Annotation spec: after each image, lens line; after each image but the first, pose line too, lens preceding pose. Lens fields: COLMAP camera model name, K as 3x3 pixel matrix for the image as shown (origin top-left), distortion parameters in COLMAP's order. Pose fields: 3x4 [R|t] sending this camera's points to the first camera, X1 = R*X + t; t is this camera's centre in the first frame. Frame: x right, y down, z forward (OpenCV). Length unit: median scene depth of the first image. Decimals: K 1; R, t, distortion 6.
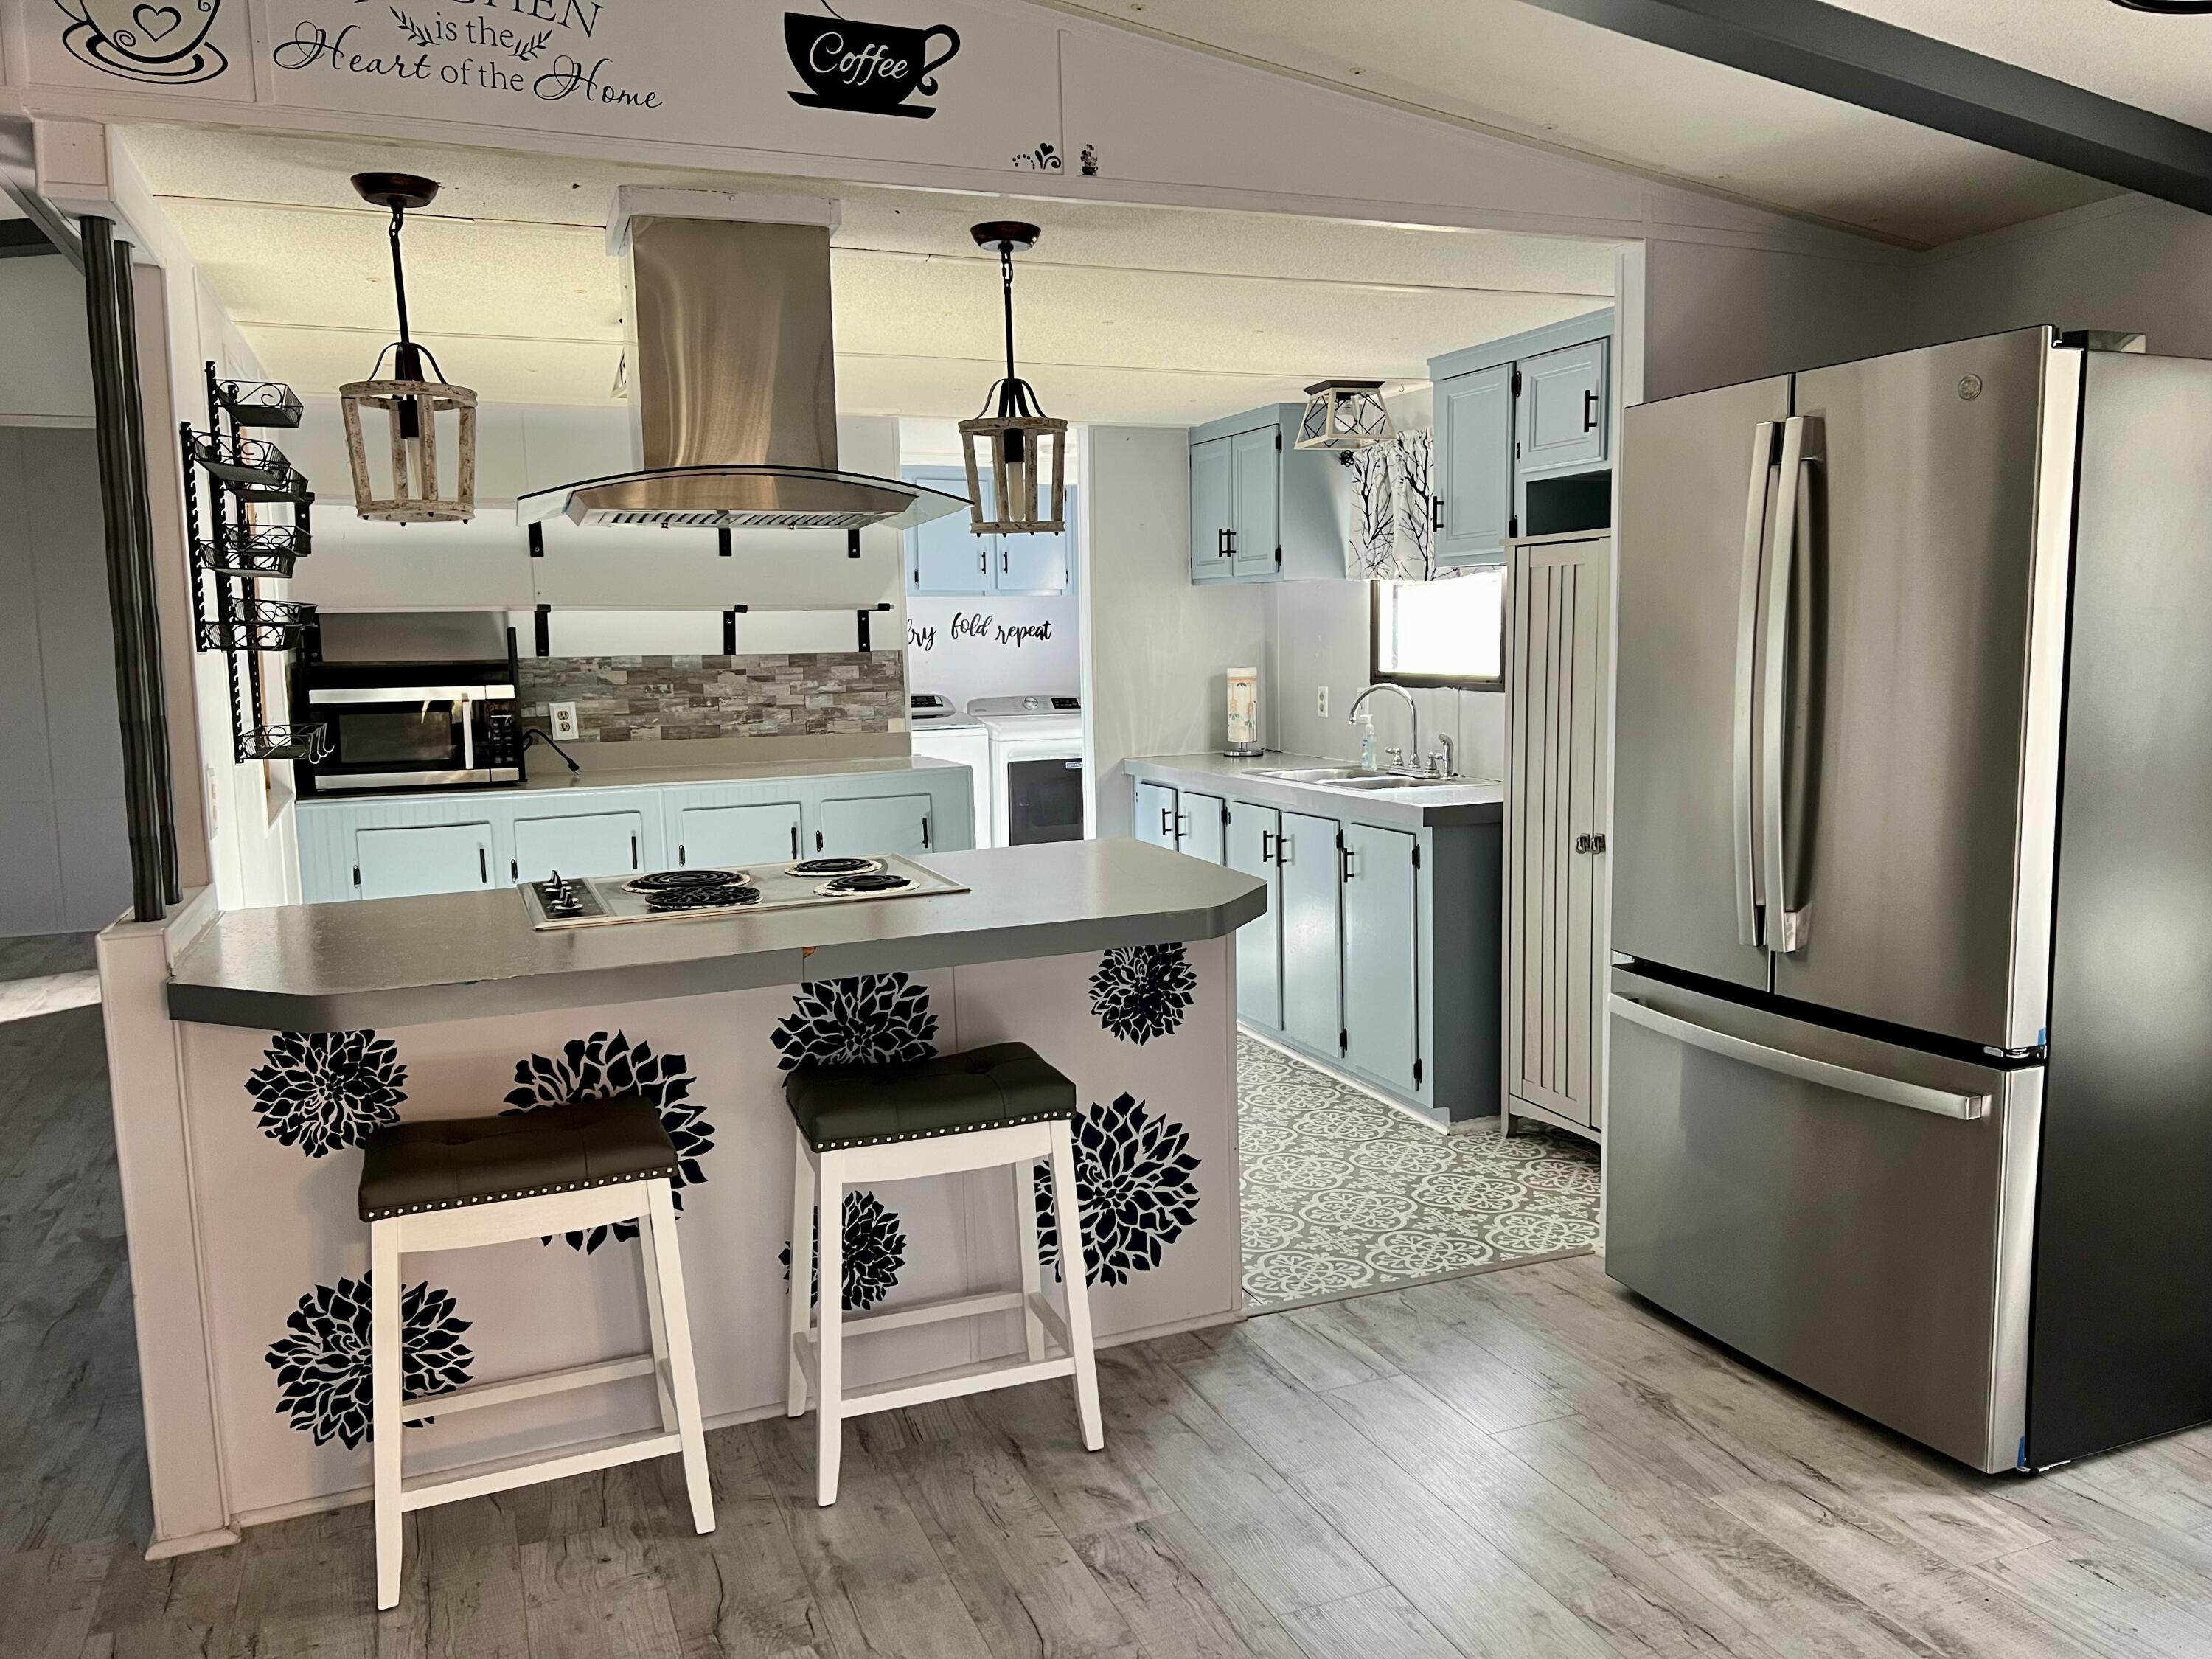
lens RADIAL K [[1639.8, 0, 1107.9], [0, 1639.8, 817.9], [0, 0, 1]] dist [0.049717, -0.049754]
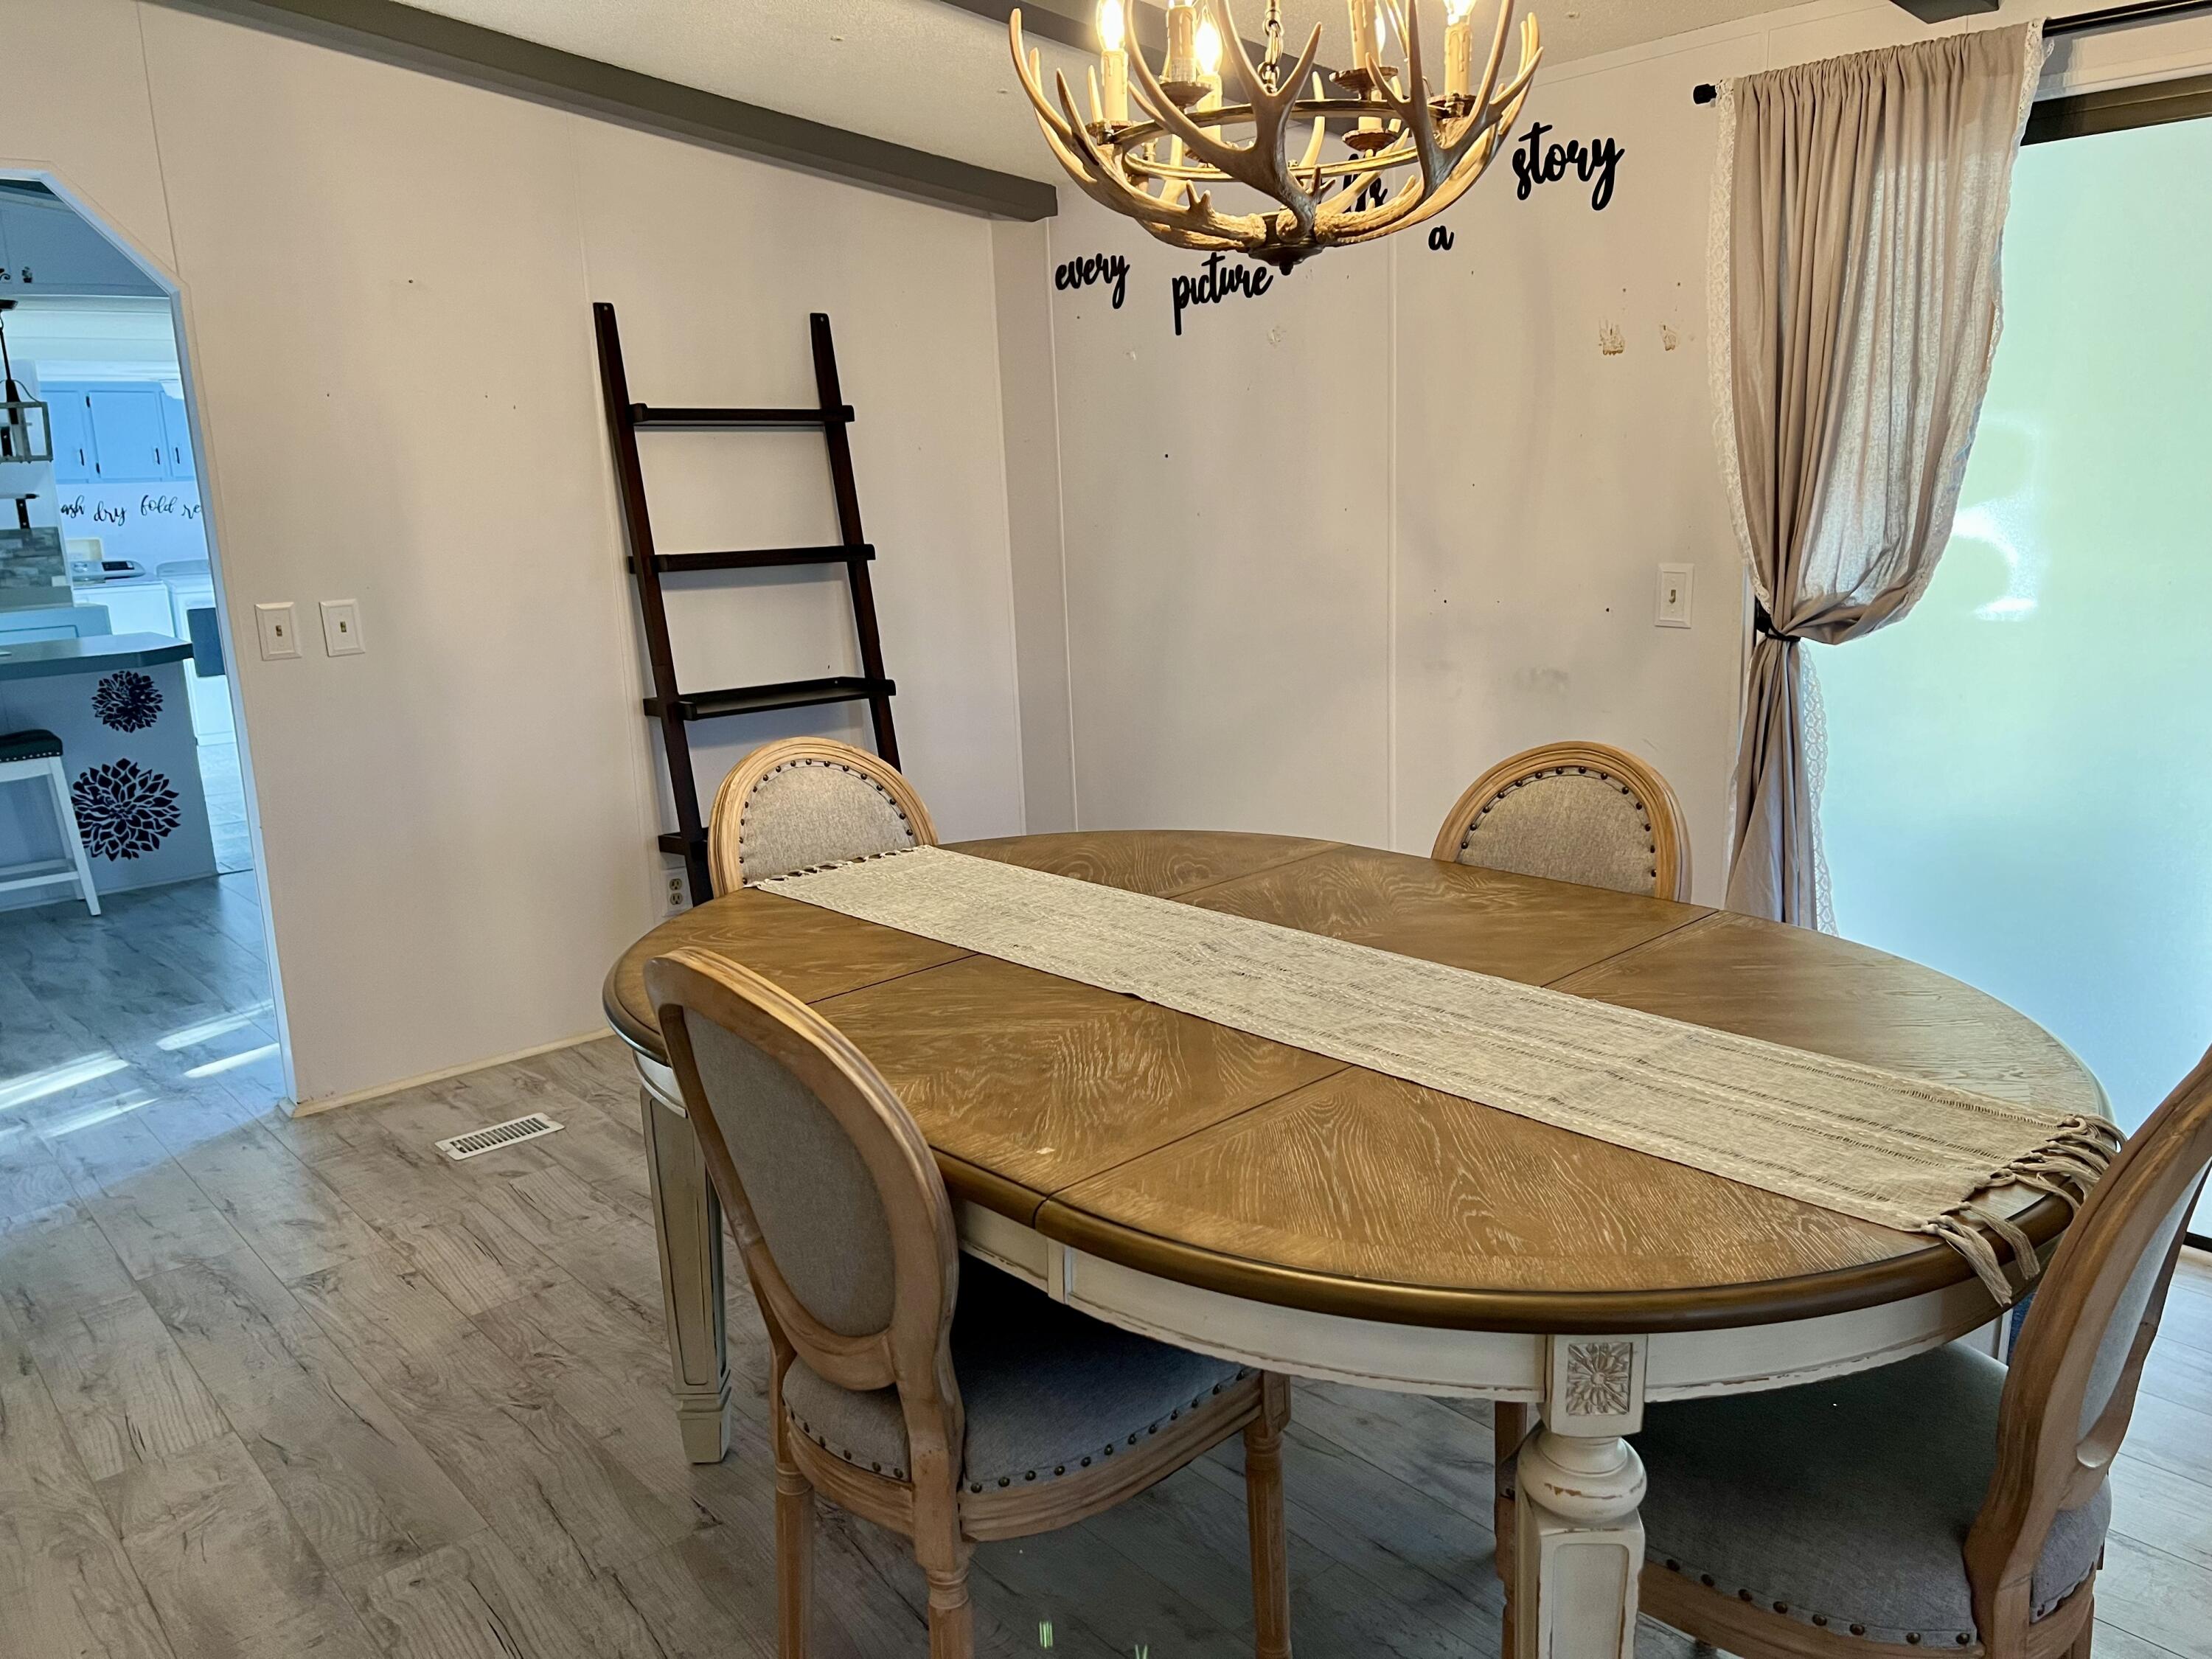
lens RADIAL K [[1551.5, 0, 1112.2], [0, 1551.5, 834.0], [0, 0, 1]] dist [-0.026744, -0.006523]
pose [[0.930468, -0.092198, 0.354583, 0.431365], [0.055142, 0.992035, 0.113249, 0.113824], [-0.362200, -0.085822, 0.928141, -1.056874]]
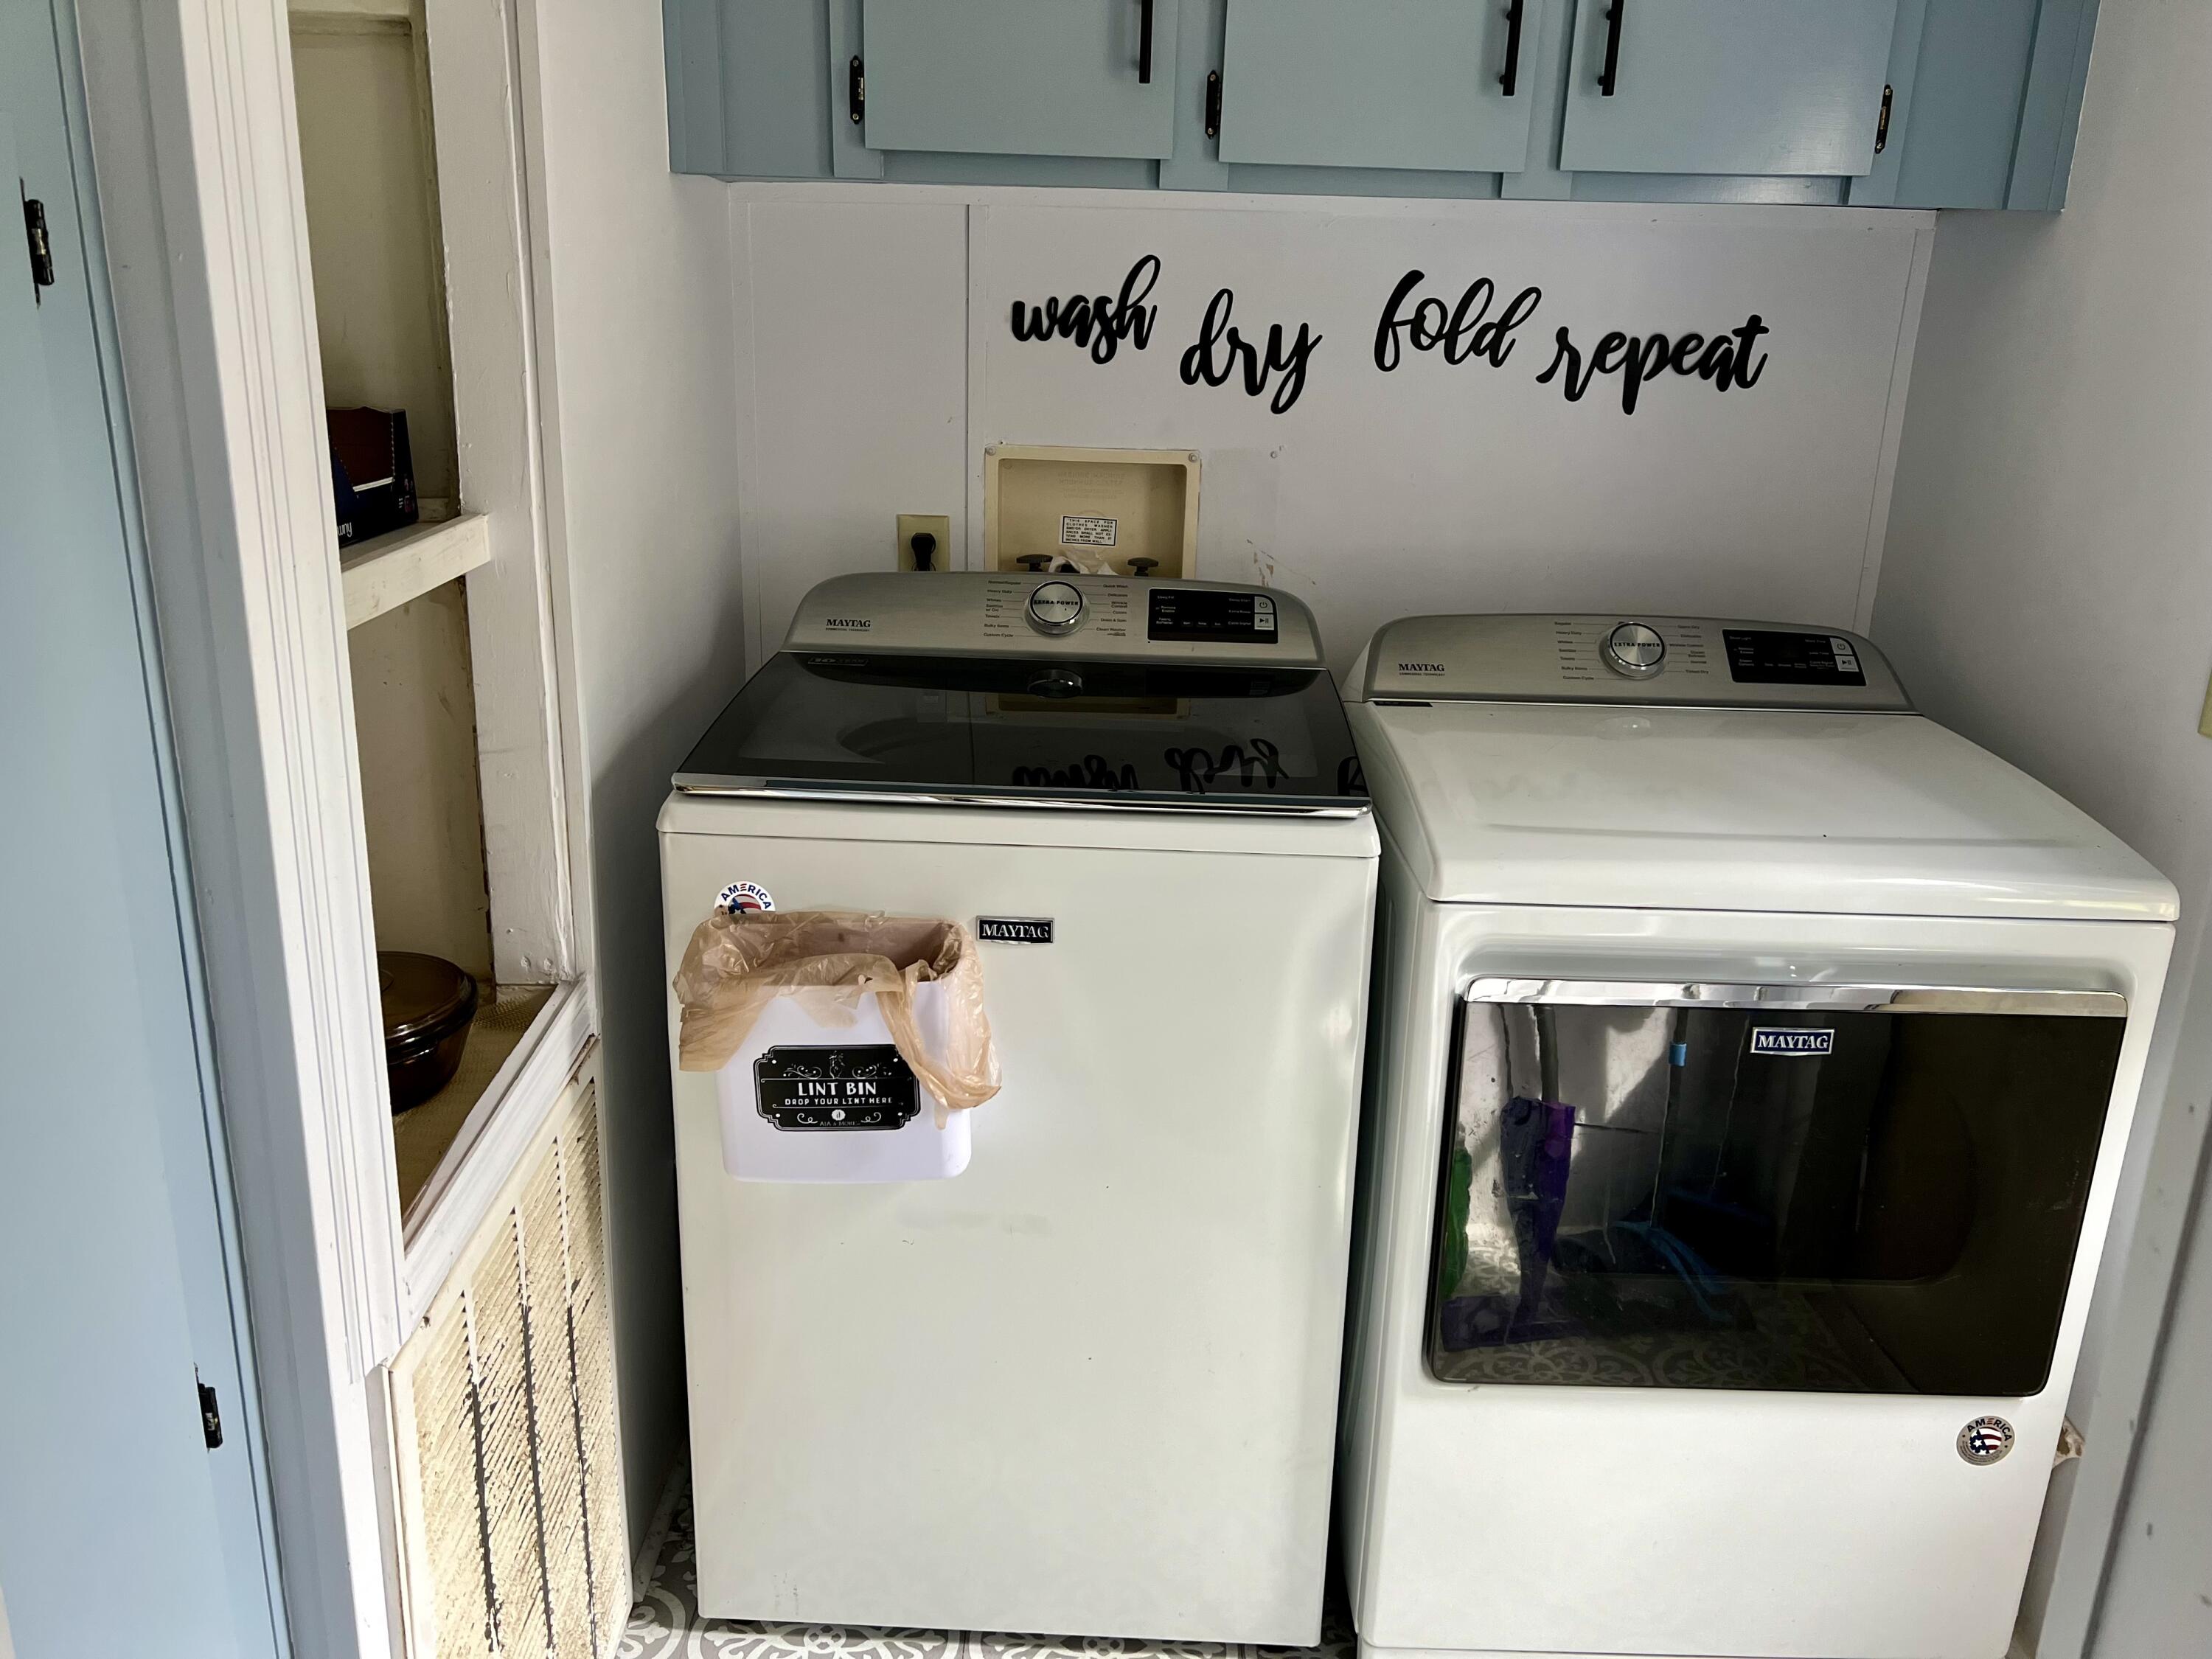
lens RADIAL K [[1670.8, 0, 1108.4], [0, 1670.8, 826.6], [0, 0, 1]] dist [-0.099488, 0.271837]
pose [[0.927133, 0.145524, -0.345322, -0.079972], [-0.079810, 0.977055, 0.197469, -0.229190], [0.366135, -0.155520, 0.917474, 1.917936]]
